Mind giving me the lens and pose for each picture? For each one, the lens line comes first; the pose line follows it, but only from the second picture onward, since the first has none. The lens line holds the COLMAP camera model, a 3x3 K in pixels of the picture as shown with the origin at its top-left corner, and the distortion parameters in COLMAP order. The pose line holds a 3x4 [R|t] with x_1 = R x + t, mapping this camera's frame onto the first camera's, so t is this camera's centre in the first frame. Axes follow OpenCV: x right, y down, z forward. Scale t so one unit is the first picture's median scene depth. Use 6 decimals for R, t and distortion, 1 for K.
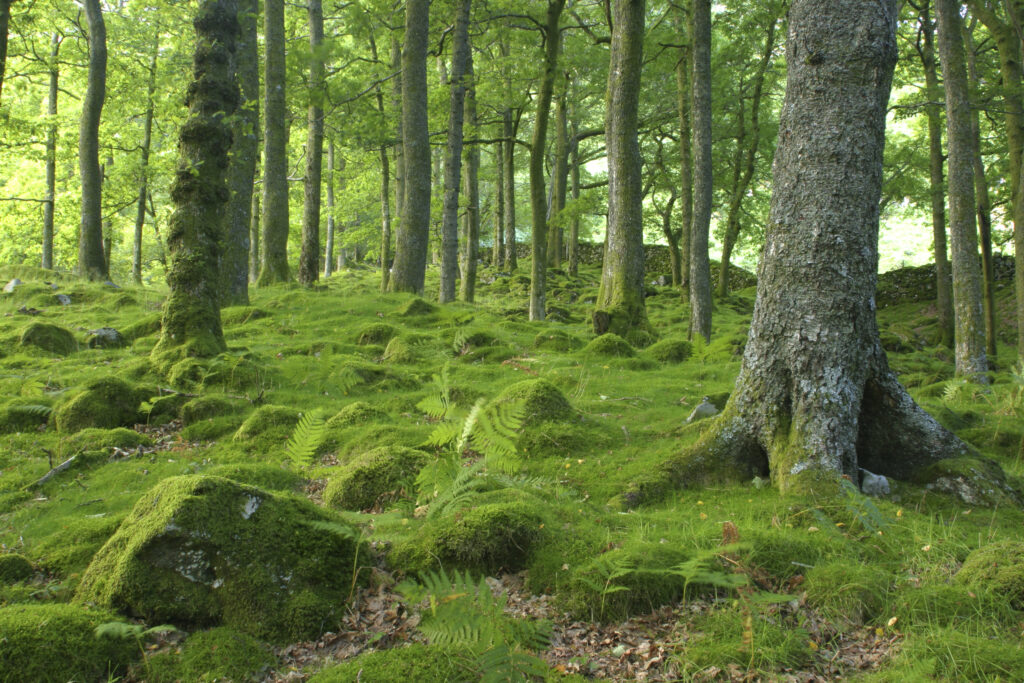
lens RADIAL K [[1178.7, 0, 516.8], [0, 1178.7, 335.7], [0, 0, 1]] dist [-0.049732, 0.000000]
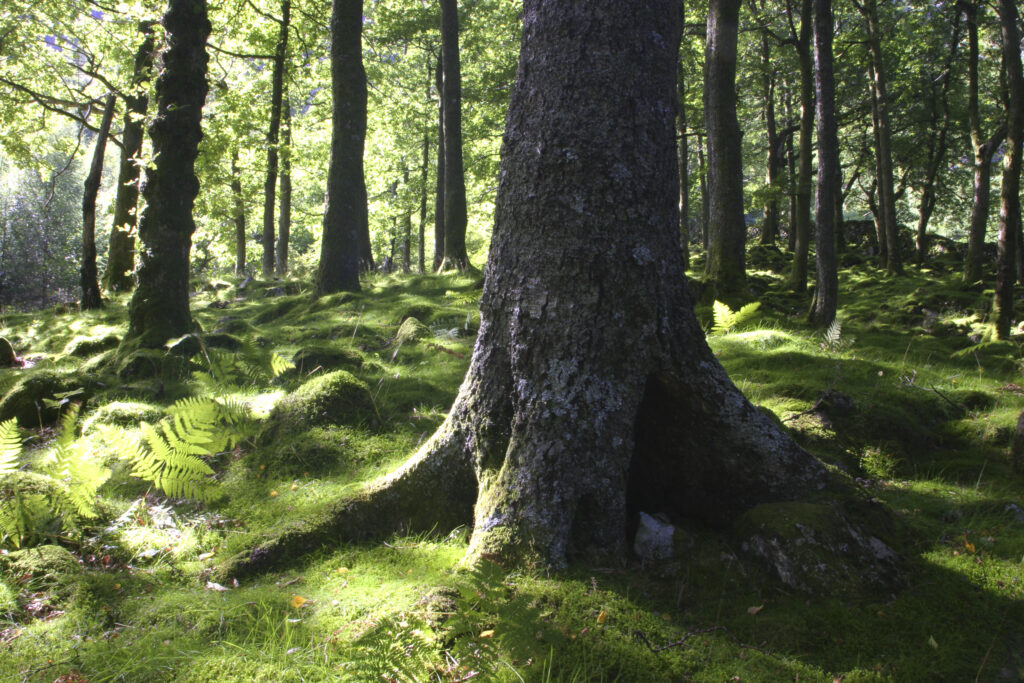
lens RADIAL K [[934.8, 0, 509.4], [0, 934.8, 333.3], [0, 0, 1]] dist [-0.087302, 0.000000]
pose [[0.961764, -0.031802, -0.272028, 0.370733], [0.039182, 0.998996, 0.021738, 0.001054], [0.271063, -0.031565, 0.962044, 0.501250]]
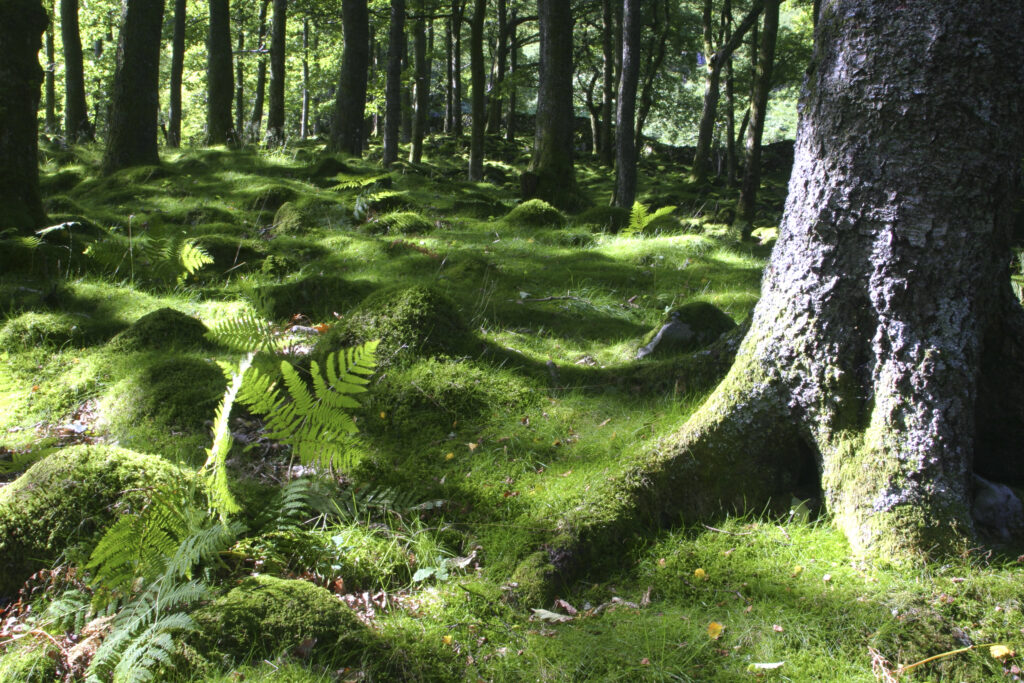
lens RADIAL K [[934.8, 0, 505.8], [0, 934.8, 333.2], [0, 0, 1]] dist [-0.087302, 0.000000]
pose [[0.999036, 0.006152, 0.043454, 0.052936], [-0.012616, 0.988590, 0.150099, -0.015934], [-0.042035, -0.150503, 0.987716, 0.595314]]
